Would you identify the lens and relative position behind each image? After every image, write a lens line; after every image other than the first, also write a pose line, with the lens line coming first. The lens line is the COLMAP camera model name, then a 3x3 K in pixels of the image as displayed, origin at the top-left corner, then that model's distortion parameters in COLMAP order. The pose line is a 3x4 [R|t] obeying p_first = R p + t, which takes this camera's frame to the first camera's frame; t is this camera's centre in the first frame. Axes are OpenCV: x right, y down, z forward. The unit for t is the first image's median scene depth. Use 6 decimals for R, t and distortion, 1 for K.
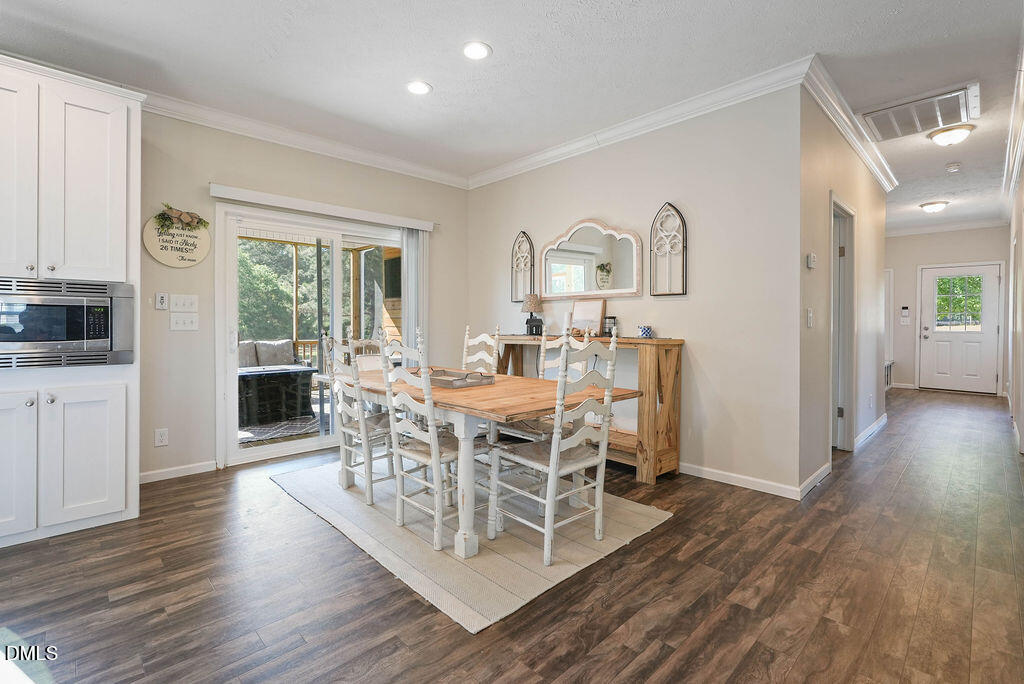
lens RADIAL K [[469.0, 0, 515.1], [0, 469.0, 327.2], [0, 0, 1]] dist [-0.014235, 0.005456]
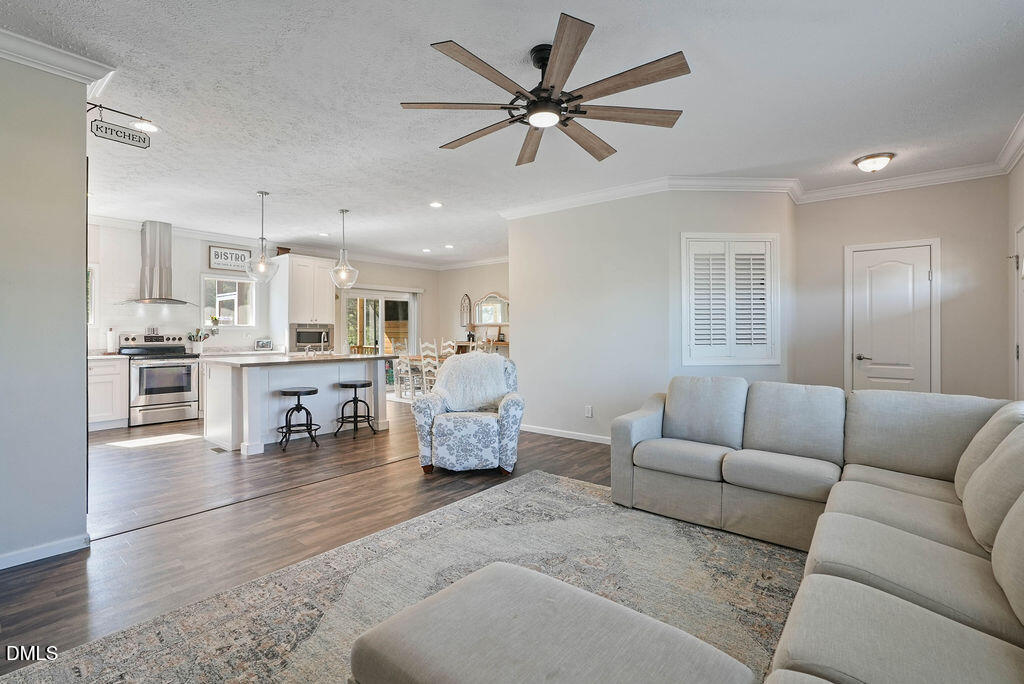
lens RADIAL K [[469.0, 0, 511.1], [0, 469.0, 331.3], [0, 0, 1]] dist [-0.014235, 0.005456]
pose [[0.994491, -0.003367, 0.104766, -0.004899], [0.004834, 0.999894, -0.013754, -0.000865], [-0.104708, 0.014185, 0.994402, -1.688961]]
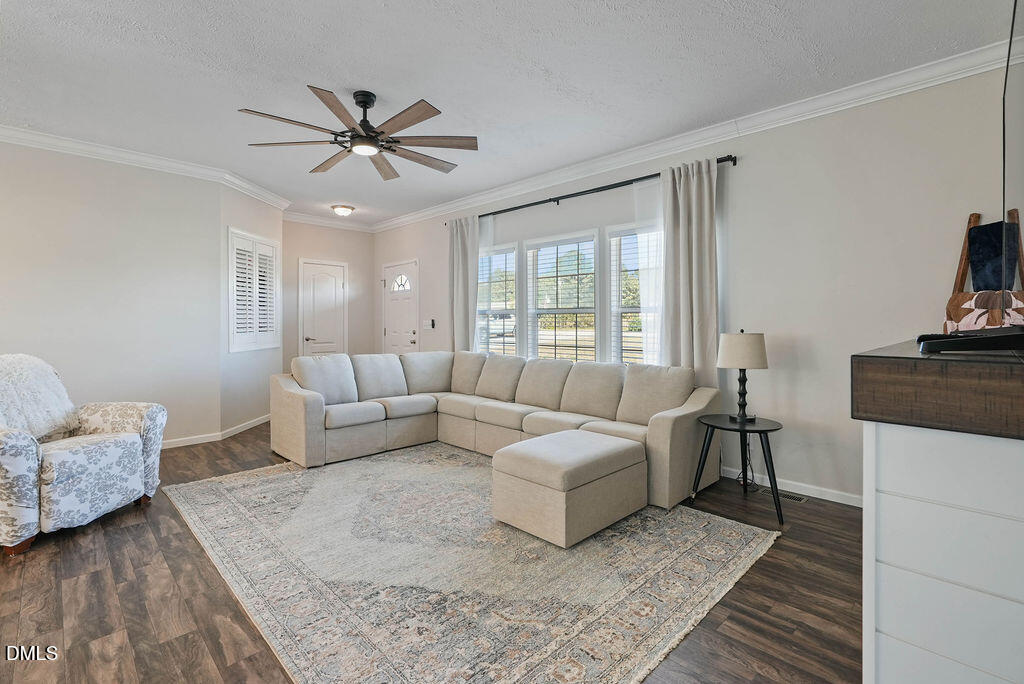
lens RADIAL K [[469.0, 0, 504.8], [0, 469.0, 325.3], [0, 0, 1]] dist [-0.014235, 0.005456]
pose [[0.004642, -0.013032, 0.999904, -0.815685], [0.013847, 0.999820, 0.012967, -0.009655], [-0.999893, 0.013786, 0.004822, -1.226629]]
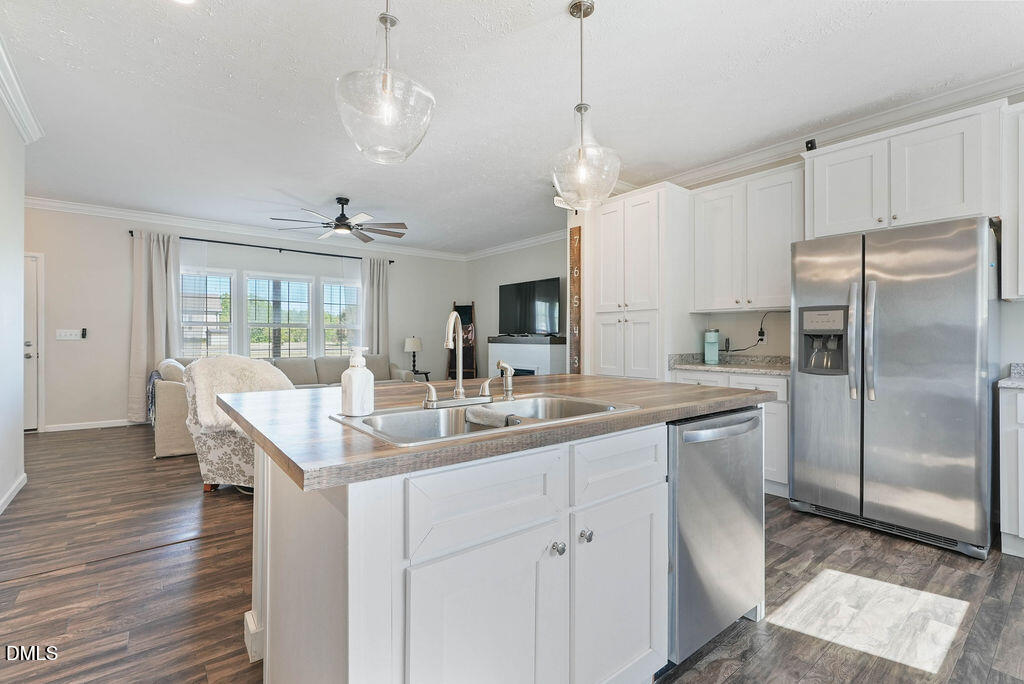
lens RADIAL K [[469.0, 0, 515.6], [0, 469.0, 335.7], [0, 0, 1]] dist [-0.014235, 0.005456]
pose [[-0.994969, -0.005513, 0.100034, -0.632617], [-0.004641, 0.999949, 0.008948, -0.009409], [-0.100078, 0.008439, -0.994944, 0.611099]]
